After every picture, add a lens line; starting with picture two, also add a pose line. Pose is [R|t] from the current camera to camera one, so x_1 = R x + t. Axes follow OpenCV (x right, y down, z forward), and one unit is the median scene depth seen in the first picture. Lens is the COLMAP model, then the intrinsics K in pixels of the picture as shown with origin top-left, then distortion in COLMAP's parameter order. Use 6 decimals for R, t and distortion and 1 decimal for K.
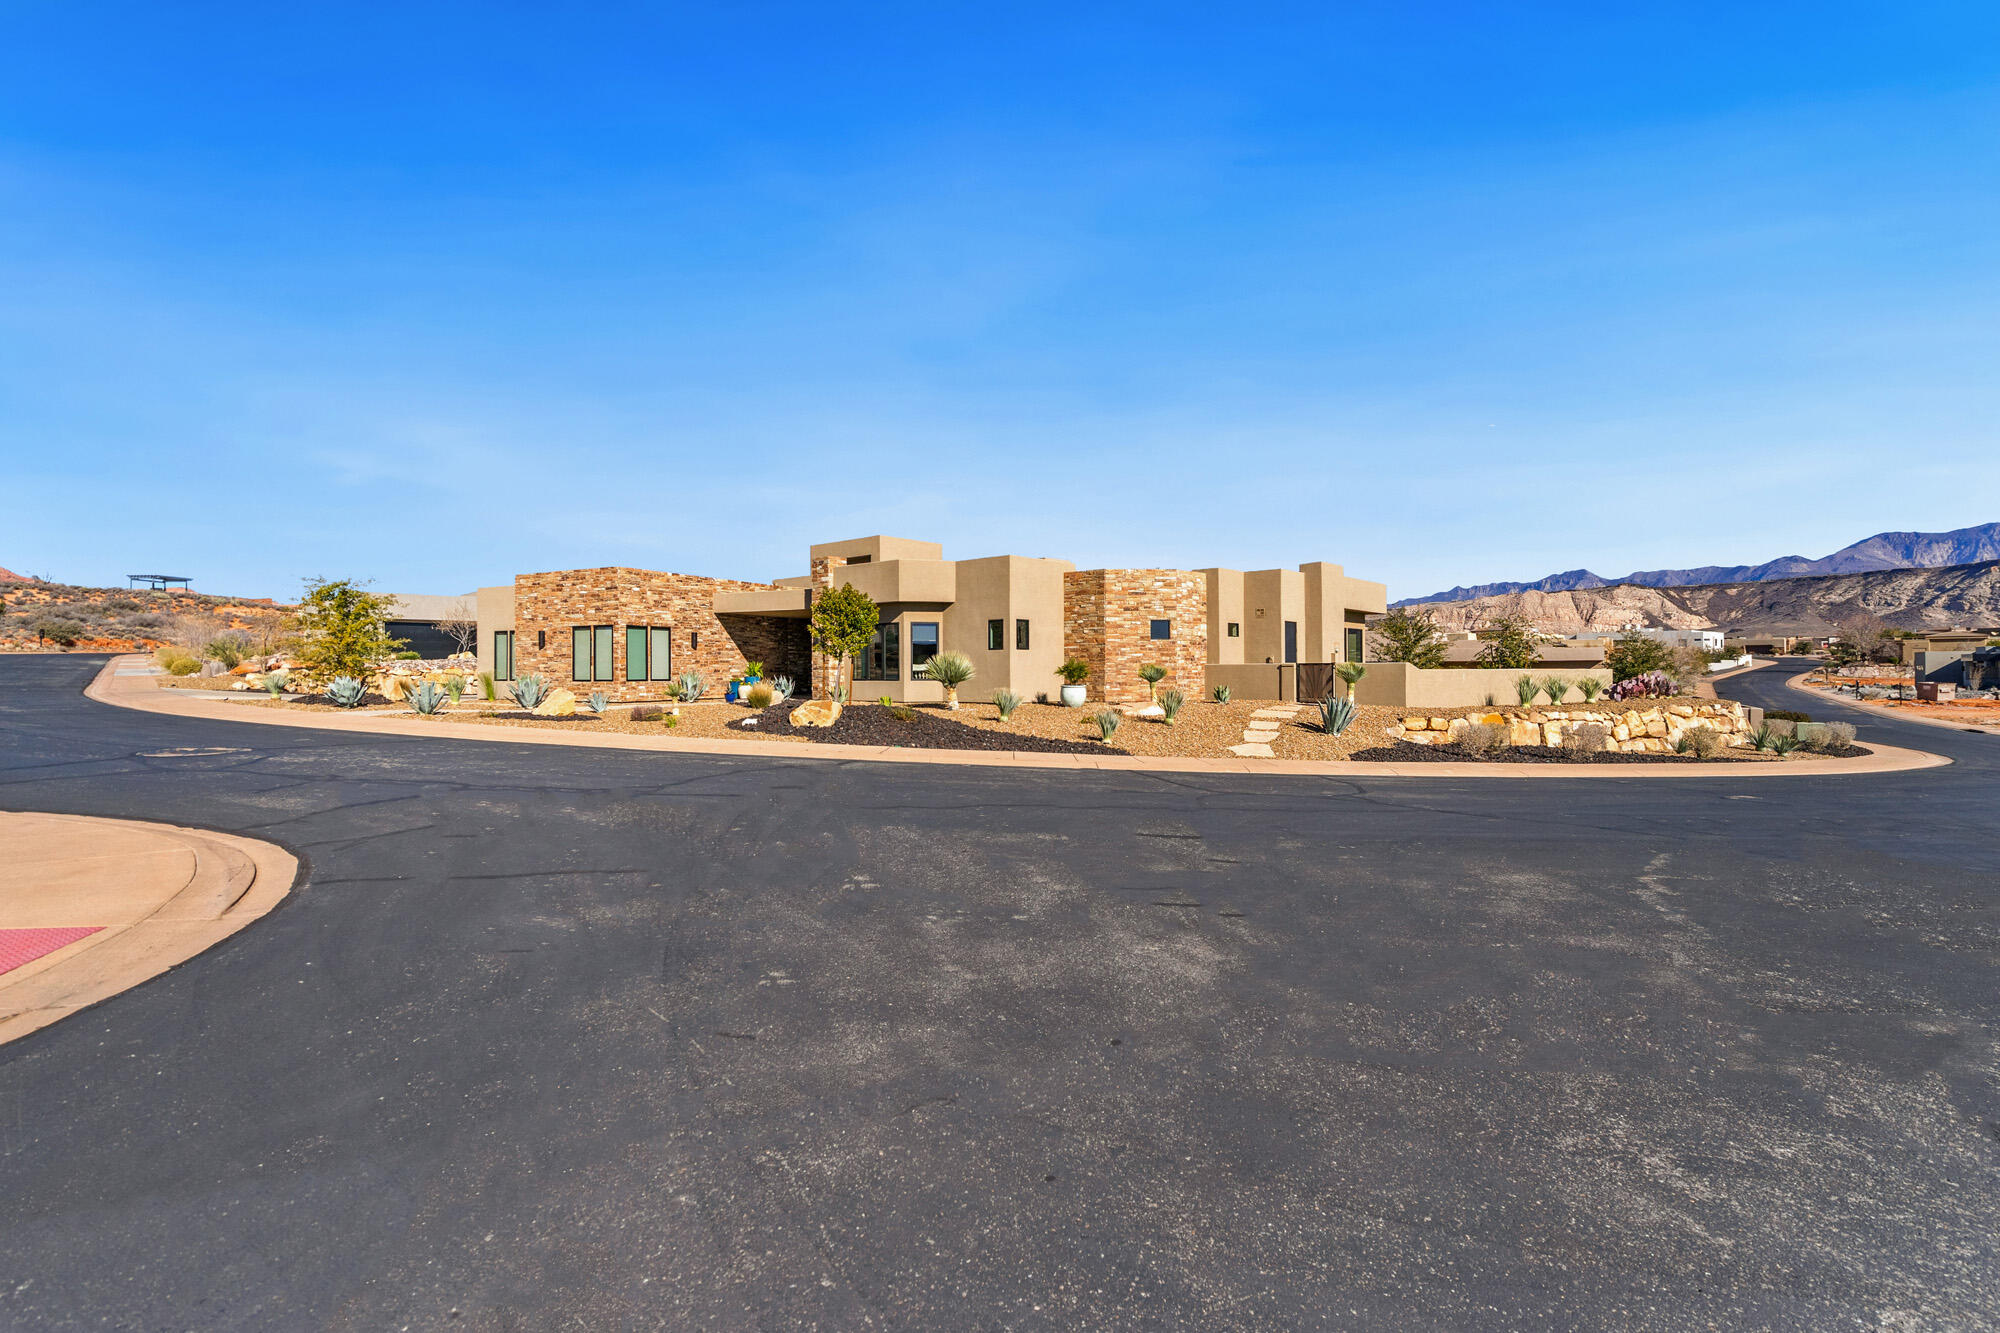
lens RADIAL K [[936.3, 0, 1007.3], [0, 936.3, 664.4], [0, 0, 1]] dist [-0.001108, 0.000826]
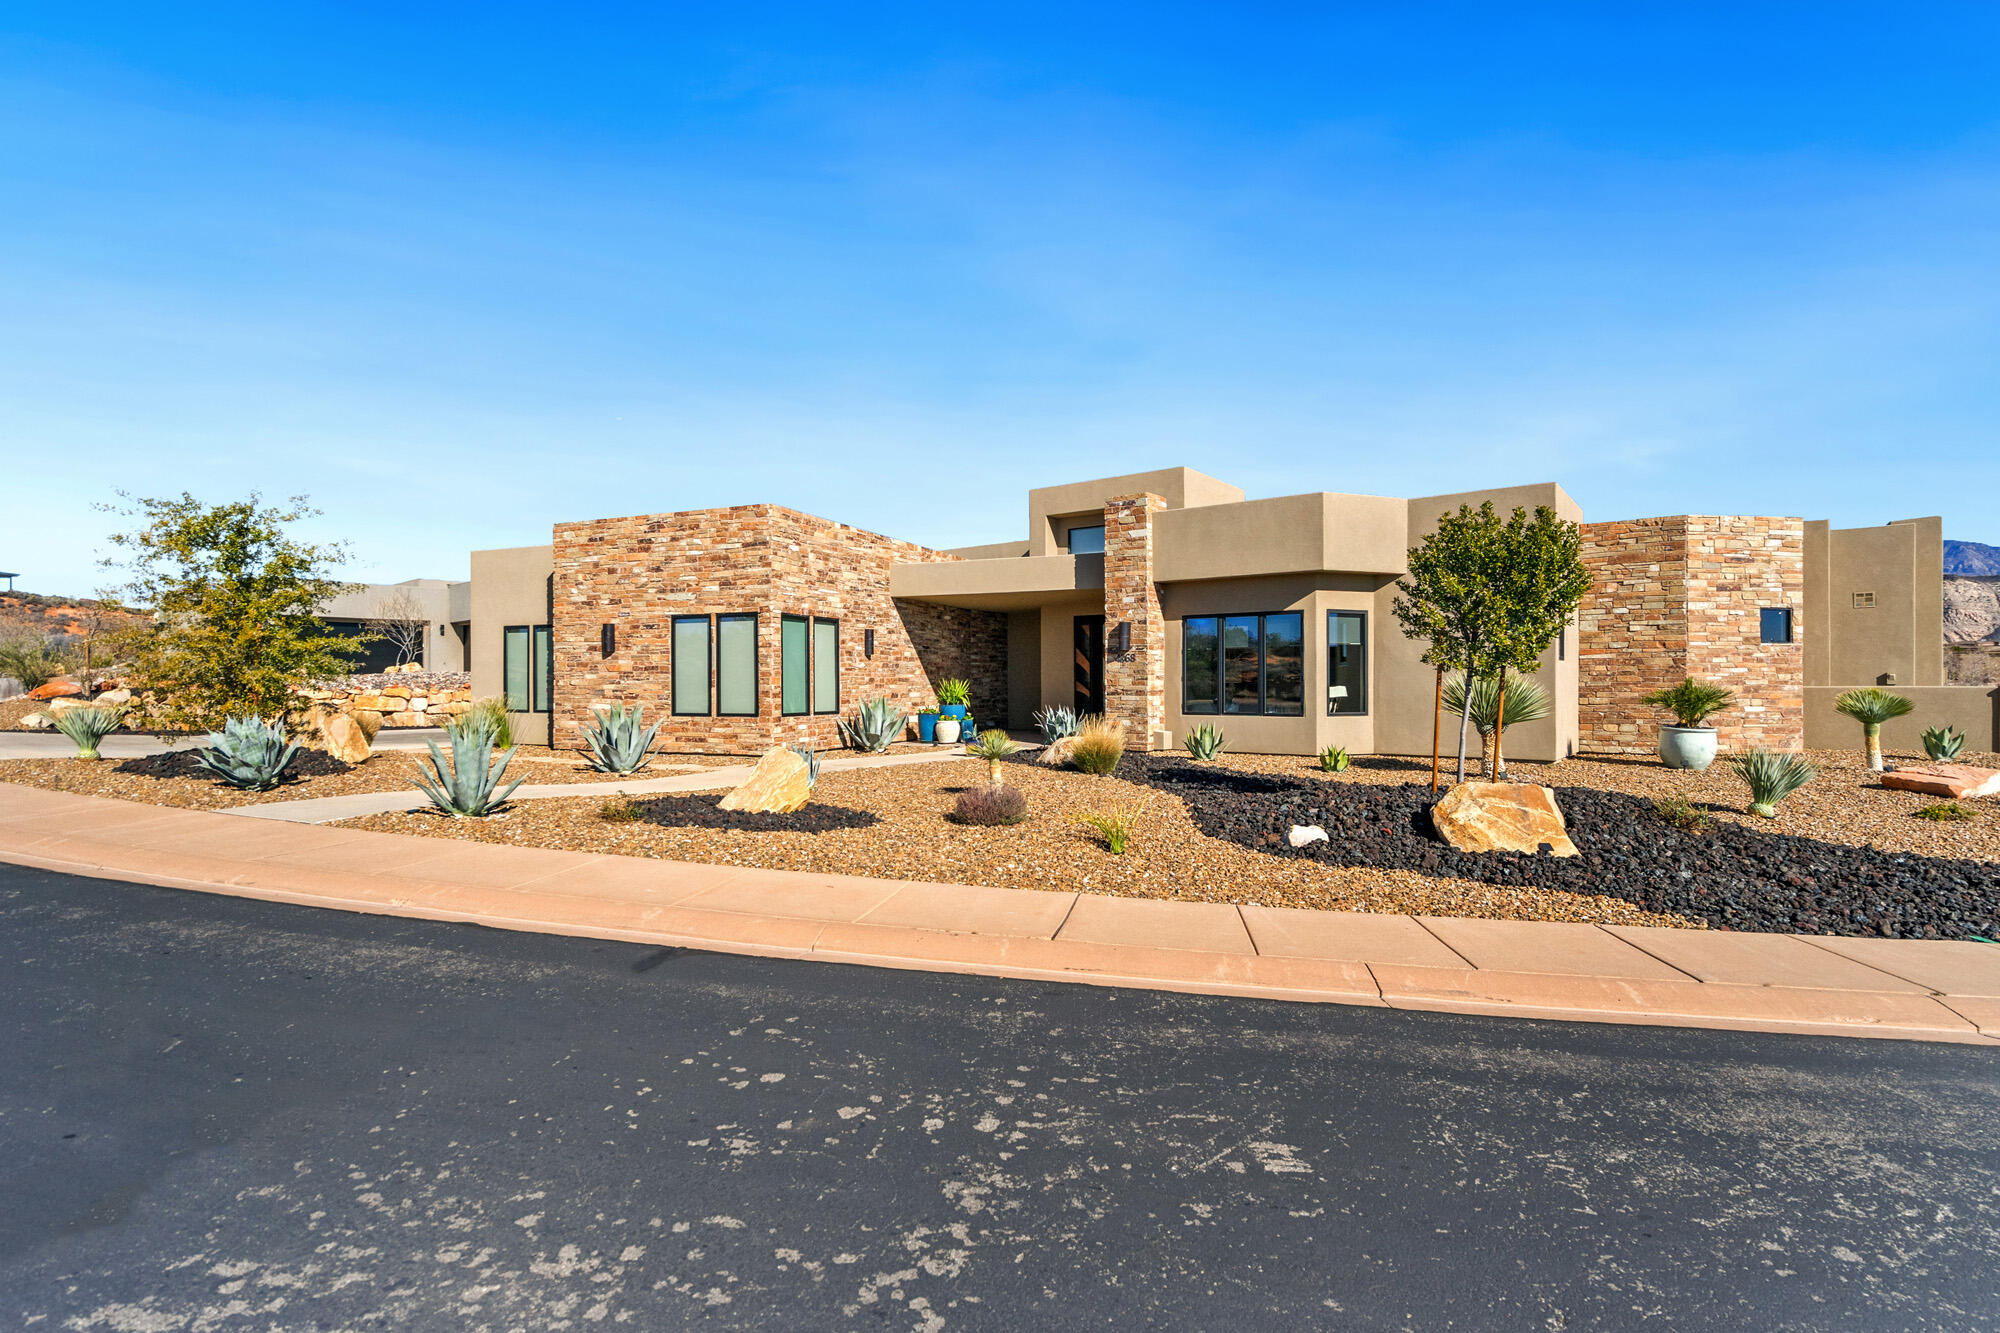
lens RADIAL K [[965.6, 0, 1001.3], [0, 965.6, 686.8], [0, 0, 1]] dist [-0.003151, -0.000540]
pose [[0.997376, 0.001024, 0.072388, -0.314207], [-0.001669, 0.999959, 0.008862, -0.004384], [-0.072376, -0.008960, 0.997337, 0.424222]]
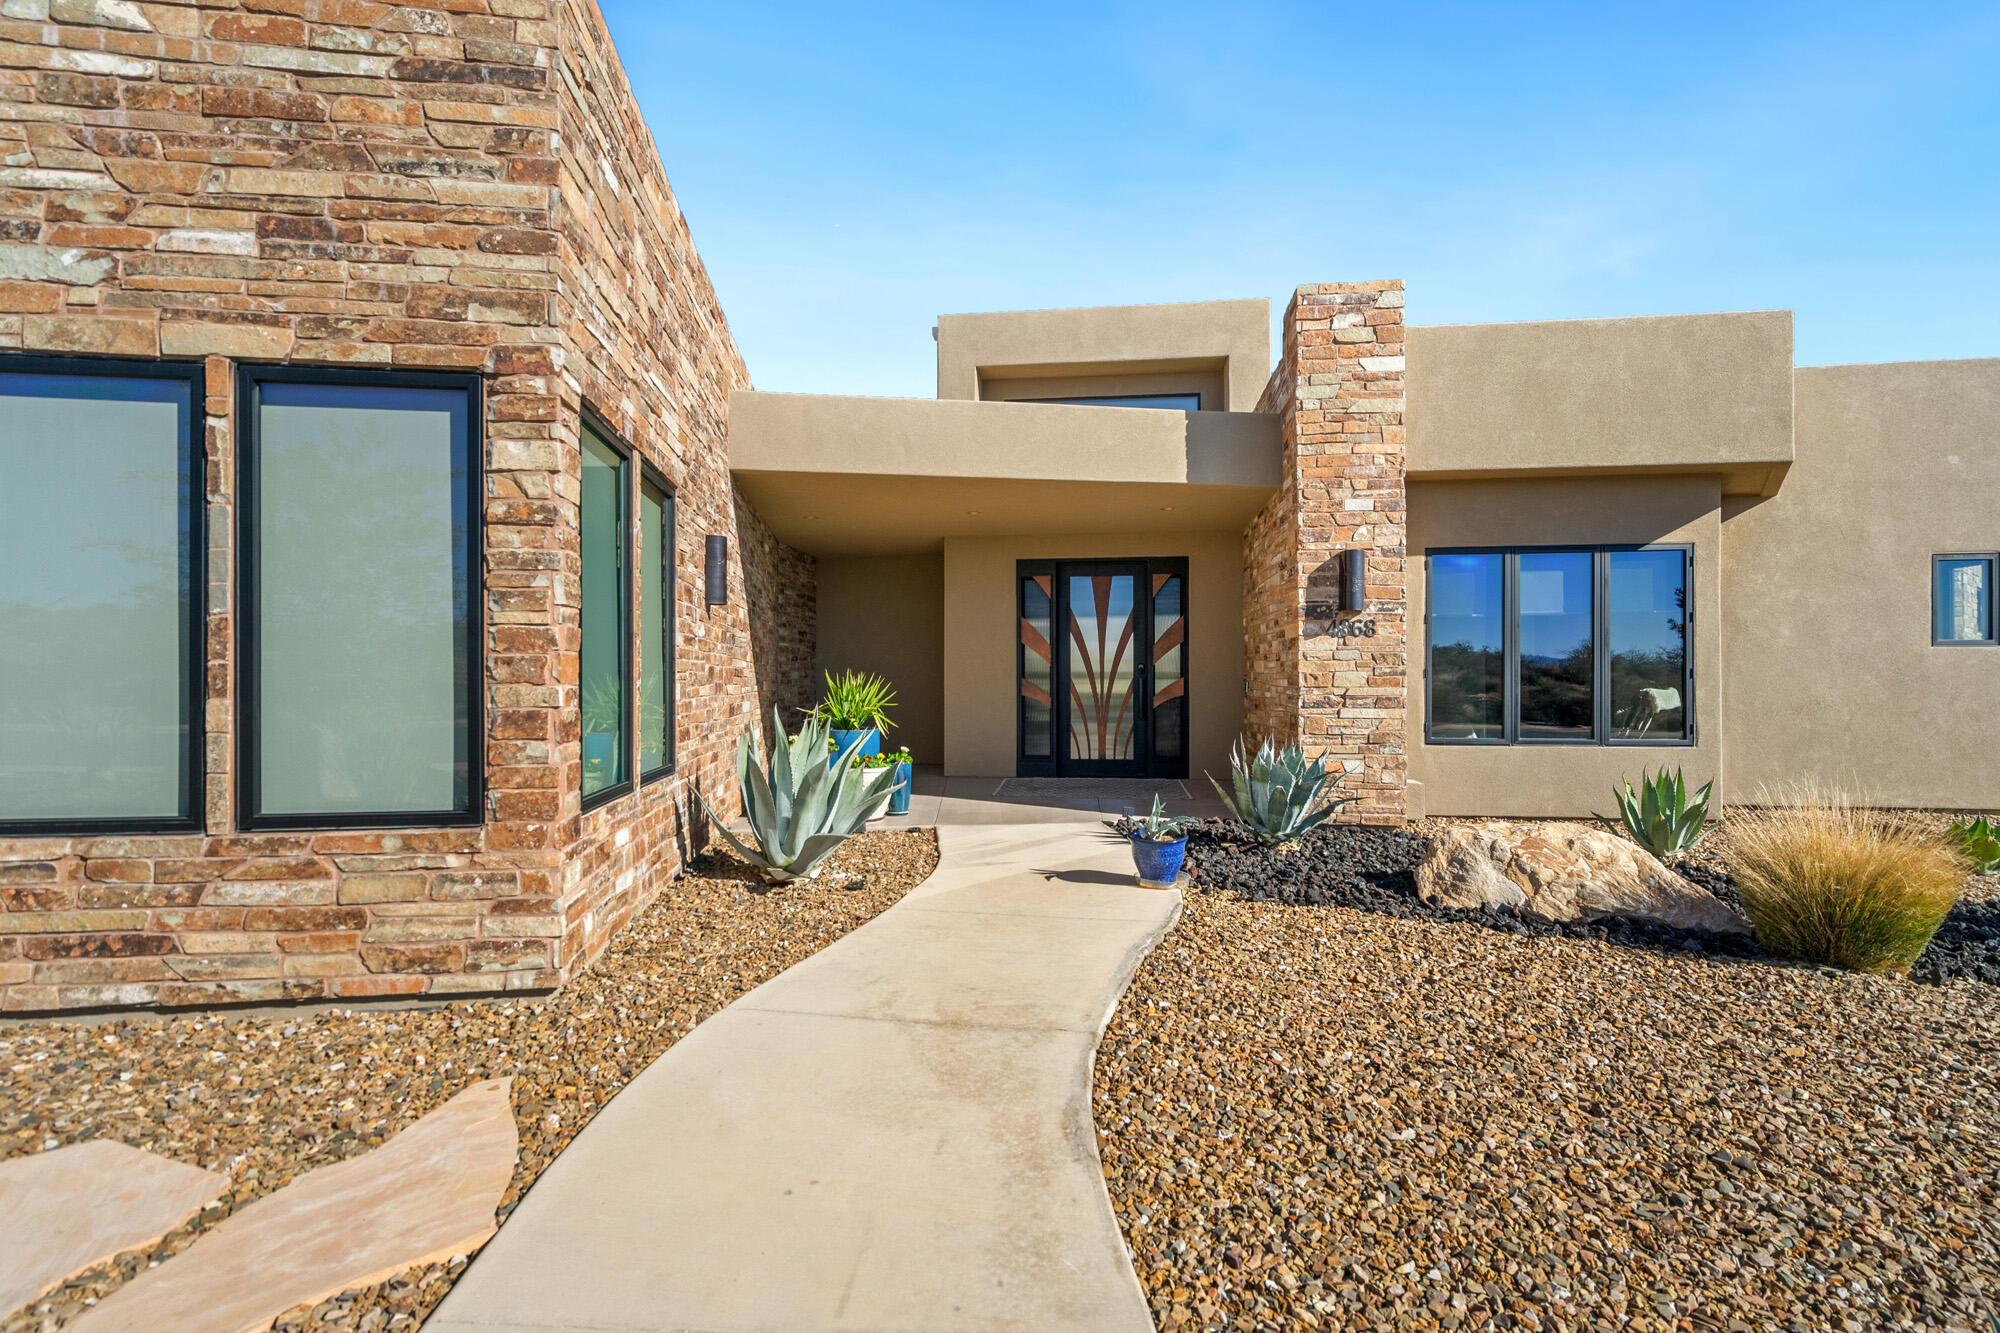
lens RADIAL K [[895.5, 0, 995.6], [0, 895.5, 680.3], [0, 0, 1]] dist [-0.001938, -0.000205]
pose [[0.823021, 0.004151, 0.567996, -0.422751], [-0.005852, 0.999982, 0.001171, -0.001742], [-0.567981, -0.004287, 0.823030, 0.843226]]
